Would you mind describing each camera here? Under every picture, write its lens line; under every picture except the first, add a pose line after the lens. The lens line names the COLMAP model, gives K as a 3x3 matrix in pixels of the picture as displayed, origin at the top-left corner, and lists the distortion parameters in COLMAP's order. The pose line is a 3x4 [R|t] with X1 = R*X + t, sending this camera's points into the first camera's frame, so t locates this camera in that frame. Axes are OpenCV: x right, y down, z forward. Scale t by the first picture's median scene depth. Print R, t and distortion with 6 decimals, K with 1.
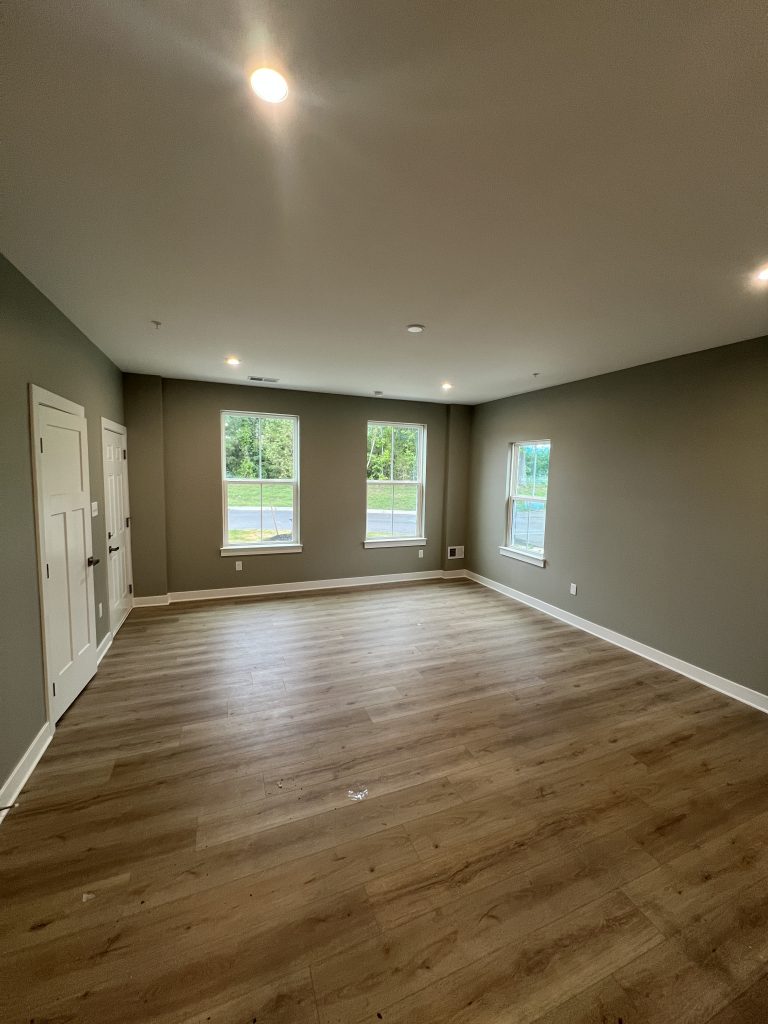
lens RADIAL K [[413.1, 0, 384.5], [0, 413.1, 511.5], [0, 0, 1]] dist [-0.001200, 0.000417]
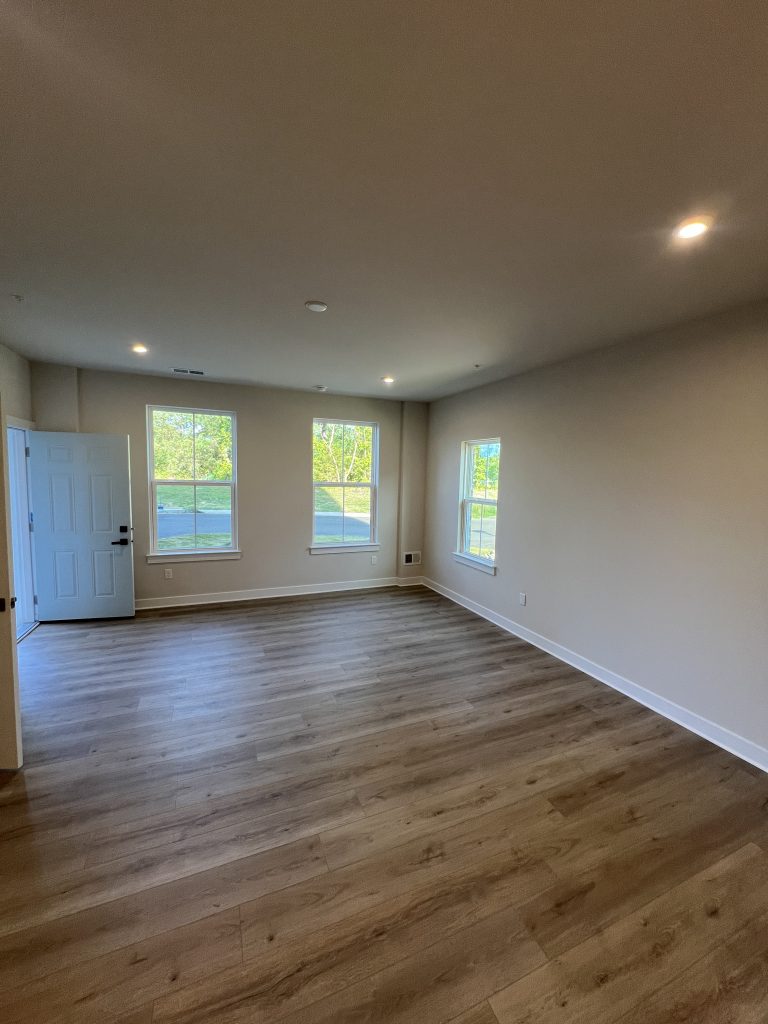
lens RADIAL K [[413.1, 0, 387.2], [0, 413.1, 509.6], [0, 0, 1]] dist [-0.001200, 0.000417]
pose [[0.999832, -0.000001, 0.018323, 0.213705], [0.000242, 0.999913, -0.013160, 0.001099], [-0.018321, 0.013162, 0.999746, 0.125658]]
